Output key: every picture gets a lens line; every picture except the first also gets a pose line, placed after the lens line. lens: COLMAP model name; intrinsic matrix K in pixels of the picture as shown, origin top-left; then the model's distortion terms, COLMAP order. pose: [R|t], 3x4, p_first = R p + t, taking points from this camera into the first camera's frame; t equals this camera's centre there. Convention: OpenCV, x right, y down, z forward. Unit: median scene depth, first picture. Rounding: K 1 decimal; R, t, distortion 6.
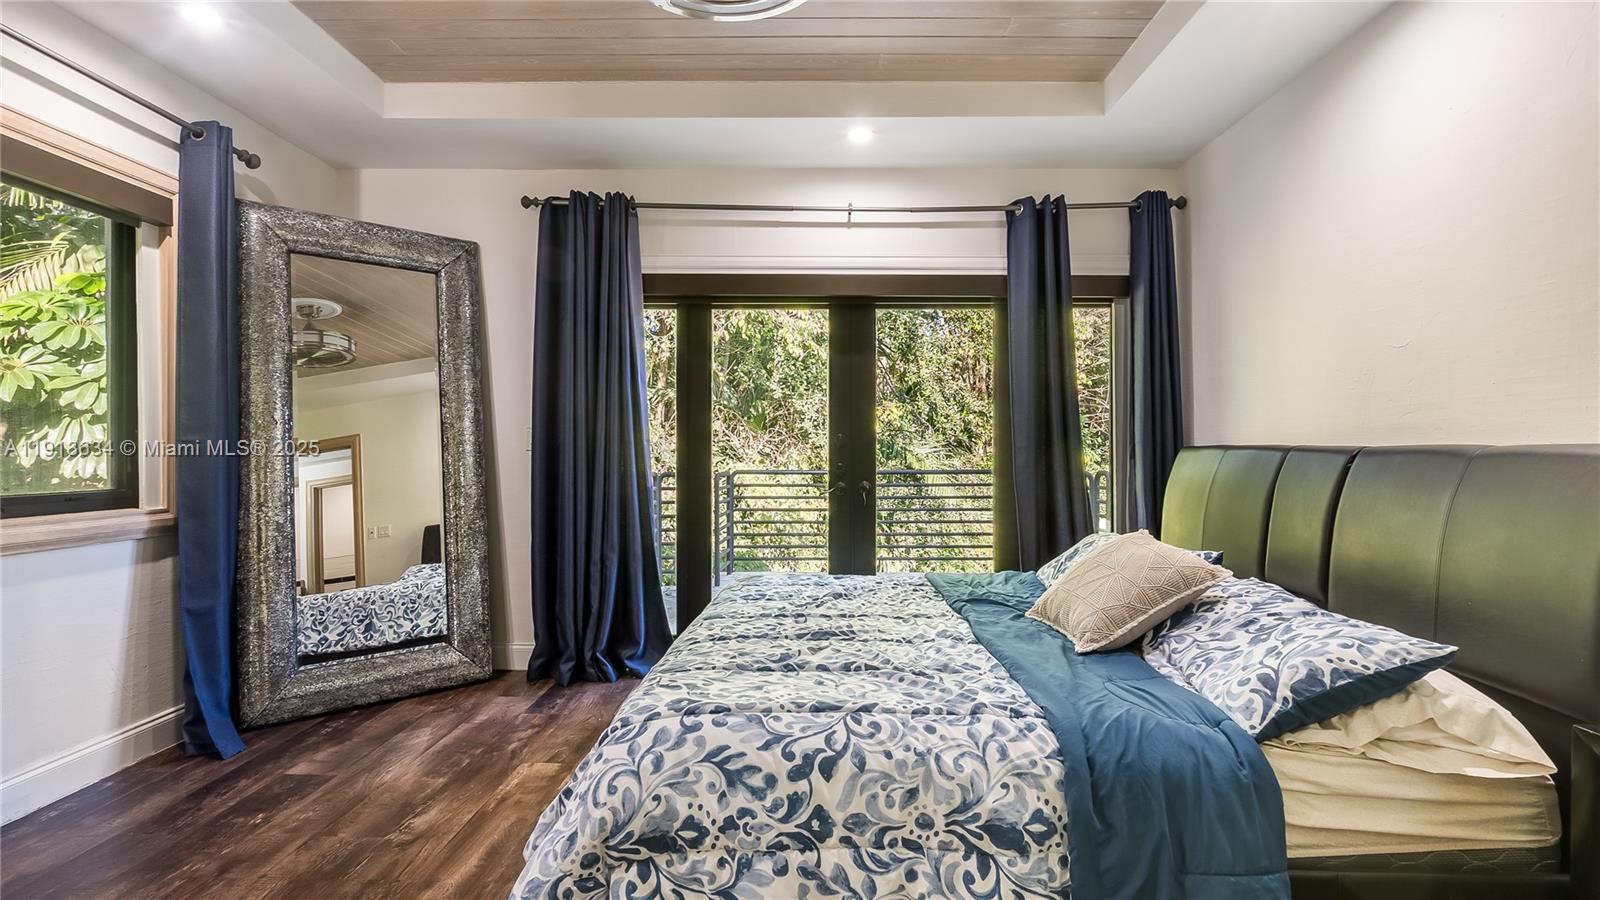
lens RADIAL K [[743.7, 0, 799.1], [0, 743.7, 462.9], [0, 0, 1]] dist [-0.005941, 0.000617]
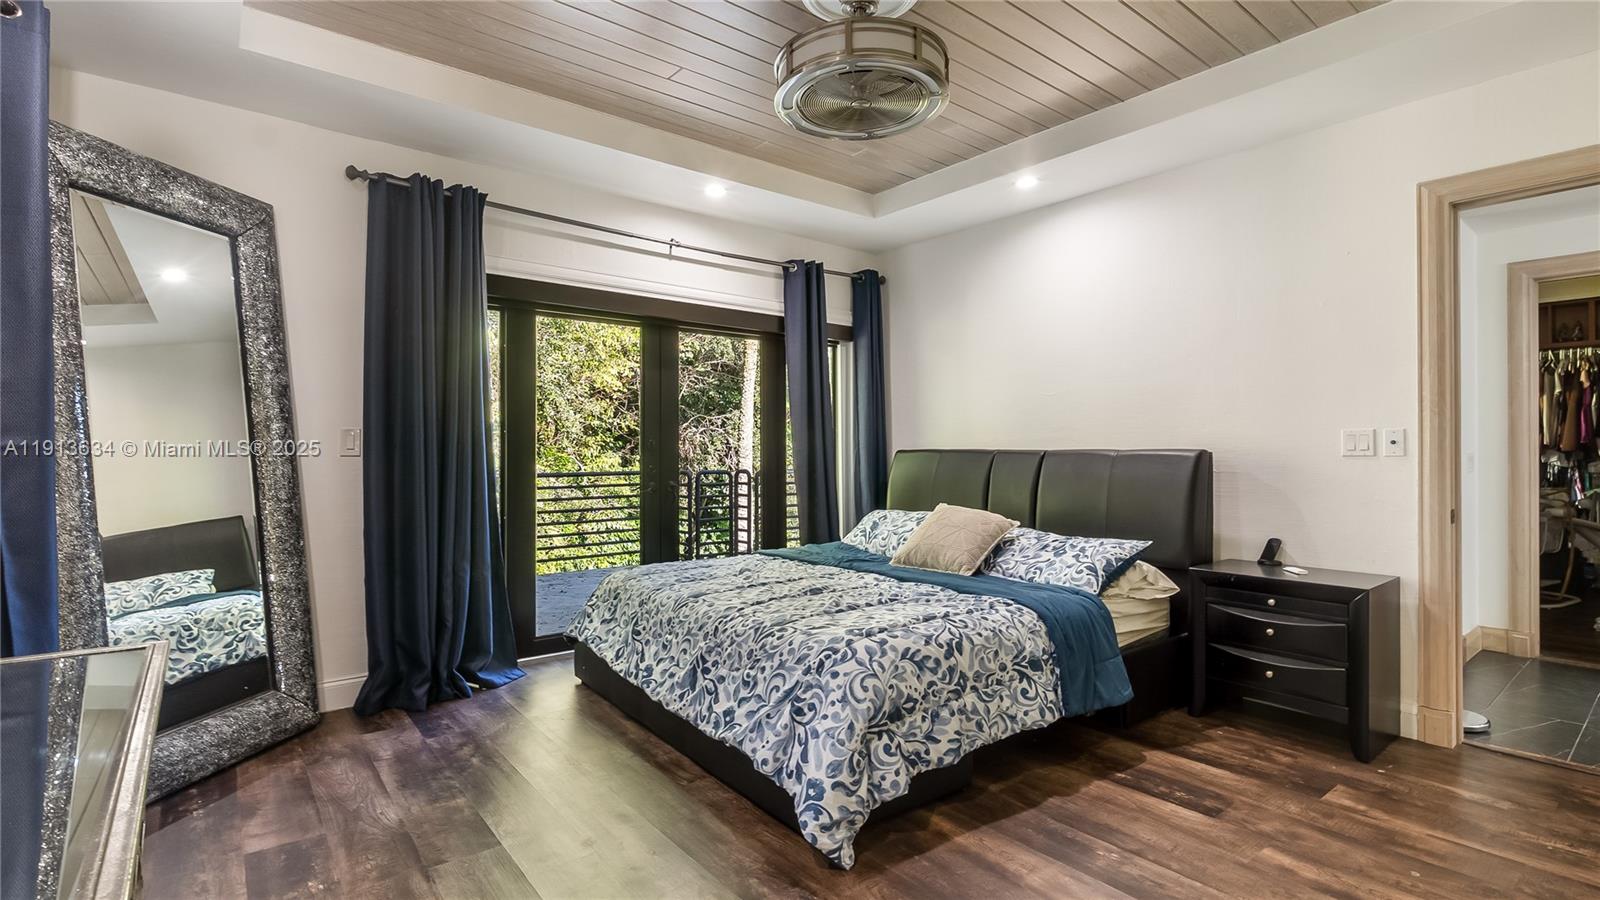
lens RADIAL K [[743.7, 0, 799.1], [0, 743.7, 462.9], [0, 0, 1]] dist [-0.005941, 0.000617]
pose [[0.772336, -0.014366, 0.635052, -1.259112], [0.012981, 0.999892, 0.006832, -0.013480], [-0.635082, 0.002967, 0.772439, -0.042541]]
